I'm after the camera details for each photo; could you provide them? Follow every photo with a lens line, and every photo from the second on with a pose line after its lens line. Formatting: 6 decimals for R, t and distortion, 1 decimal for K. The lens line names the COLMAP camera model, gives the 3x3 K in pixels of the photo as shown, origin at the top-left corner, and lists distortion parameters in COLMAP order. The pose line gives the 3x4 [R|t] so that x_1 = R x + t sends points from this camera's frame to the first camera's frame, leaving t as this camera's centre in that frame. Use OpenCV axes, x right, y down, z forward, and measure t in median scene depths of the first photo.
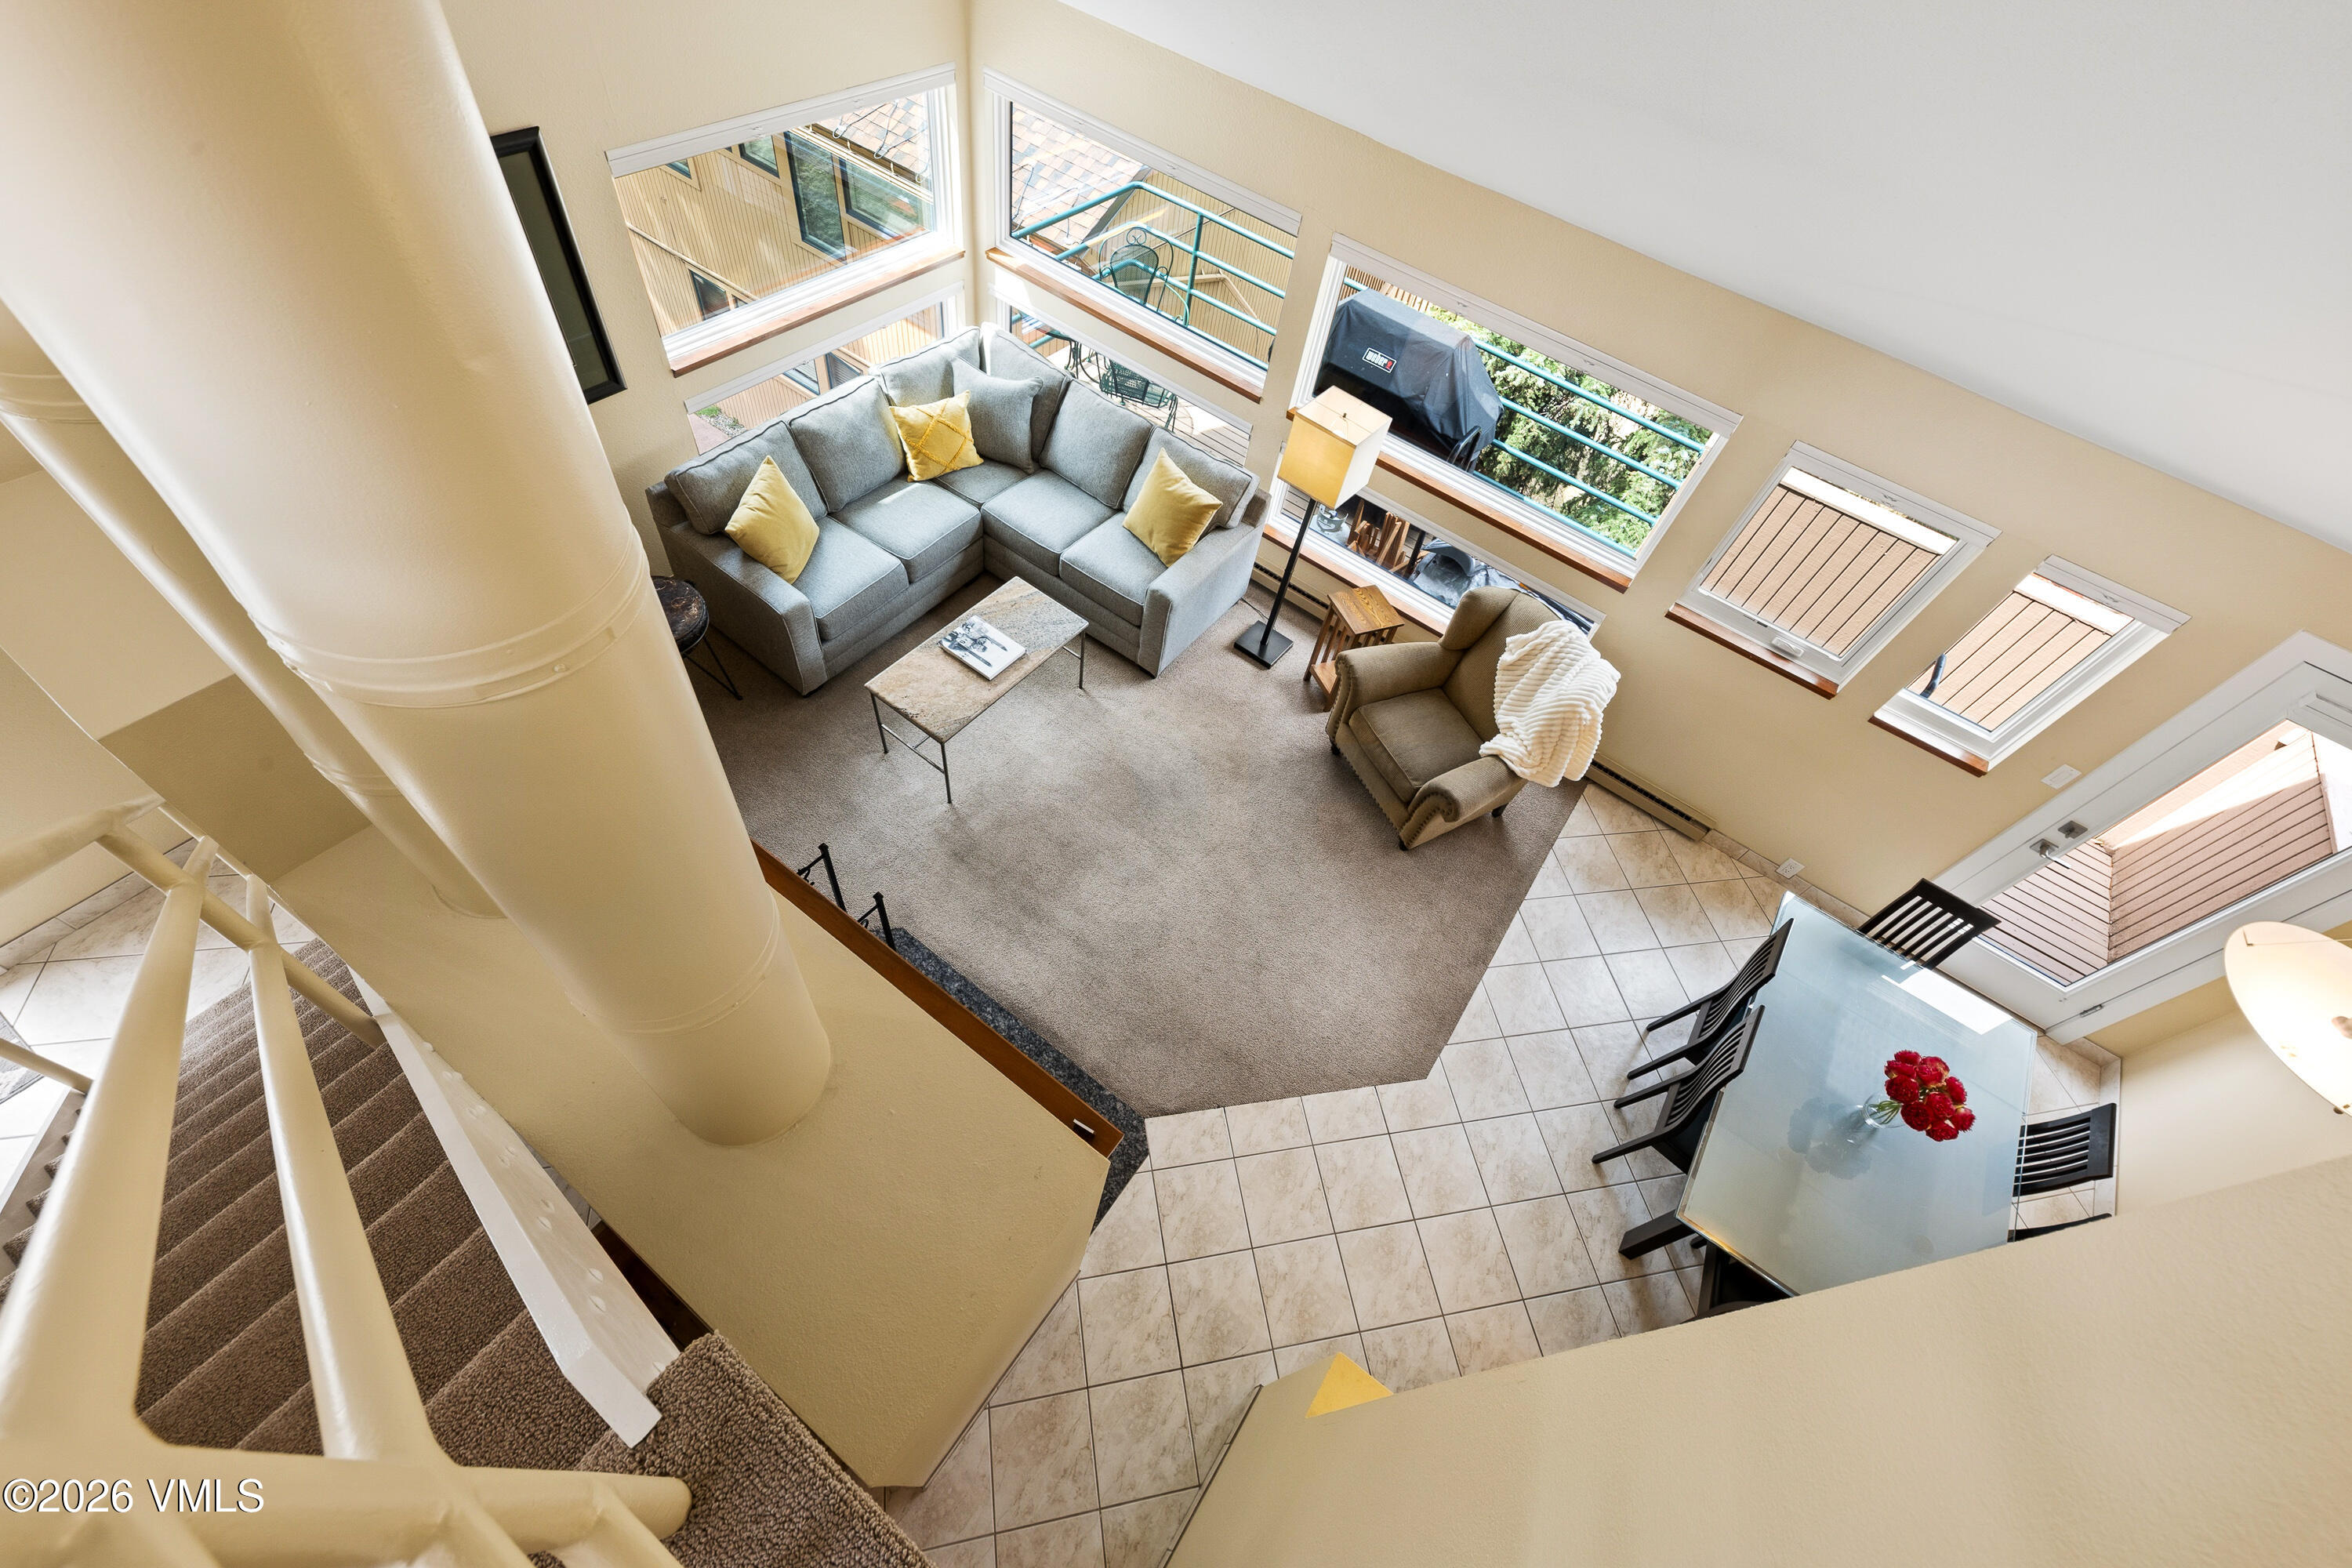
lens RADIAL K [[955.6, 0, 1181.7], [0, 955.6, 774.4], [0, 0, 1]] dist [0.013447, 0.000065]
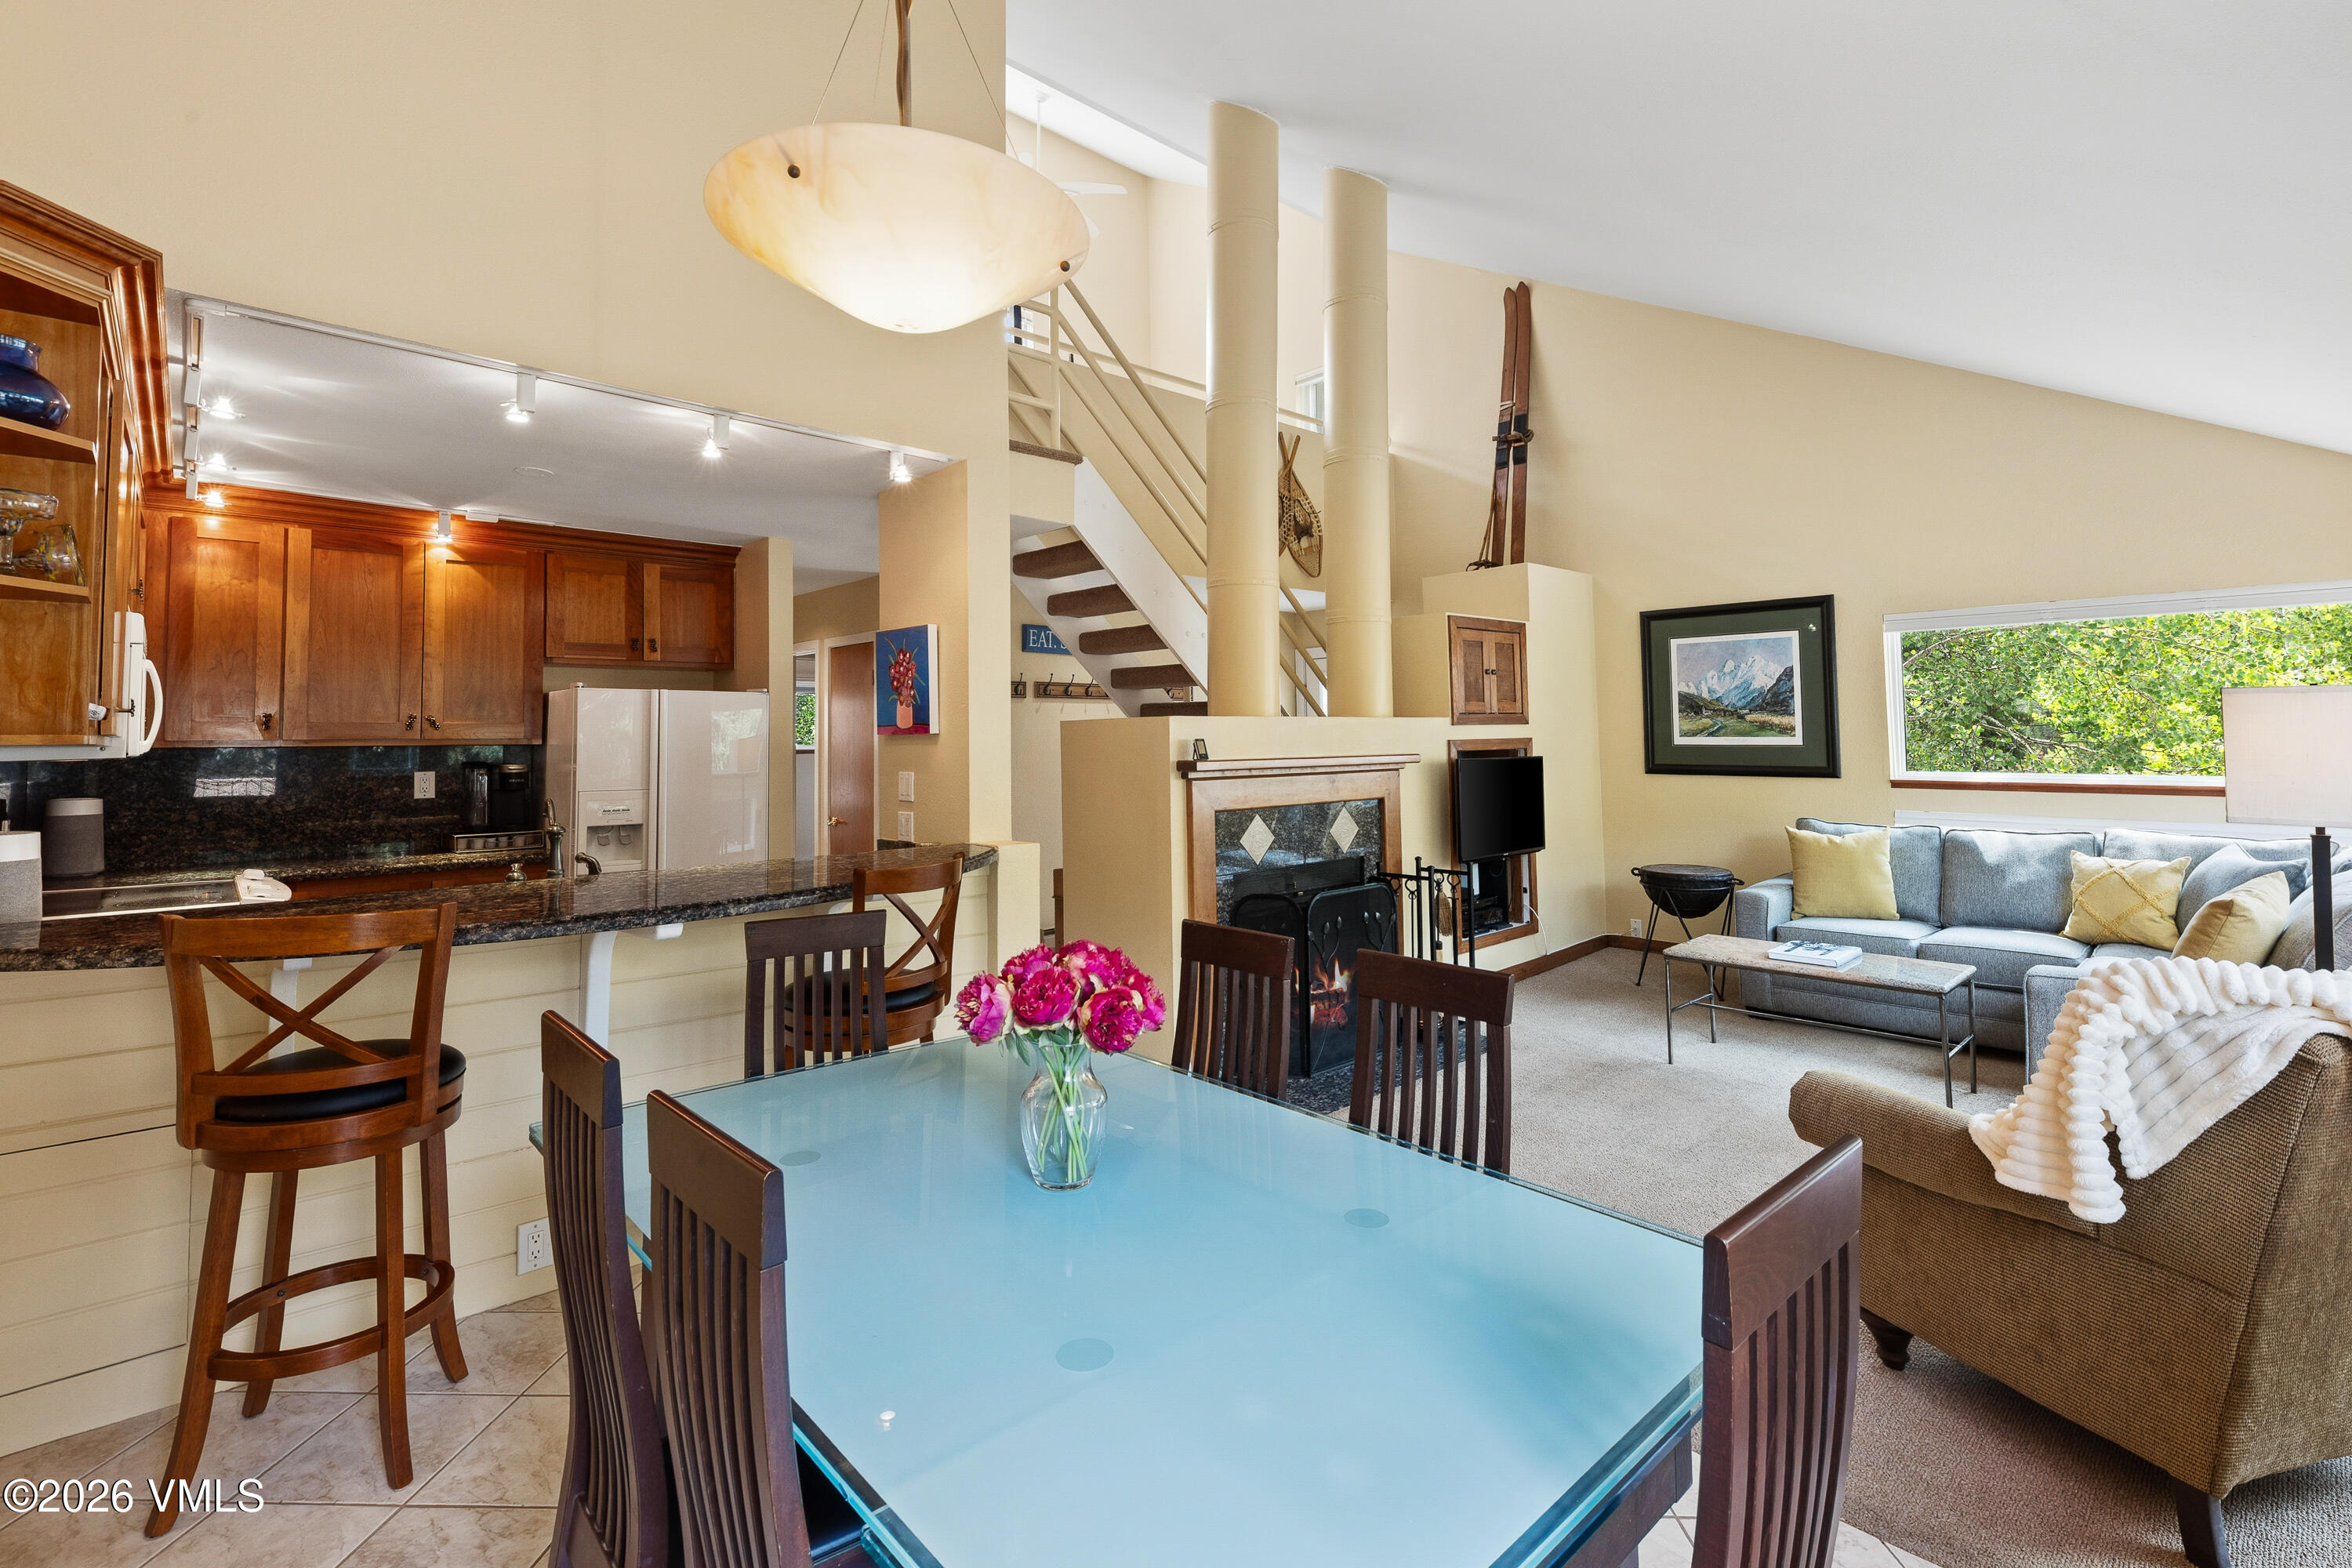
lens RADIAL K [[1054.1, 0, 1196.4], [0, 1054.1, 687.8], [0, 0, 1]] dist [0.002426, 0.007727]
pose [[-0.187388, -0.187843, -0.964158, 0.901436], [-0.792728, 0.608540, 0.035510, 0.136808], [0.580059, 0.770969, -0.262942, 0.765709]]
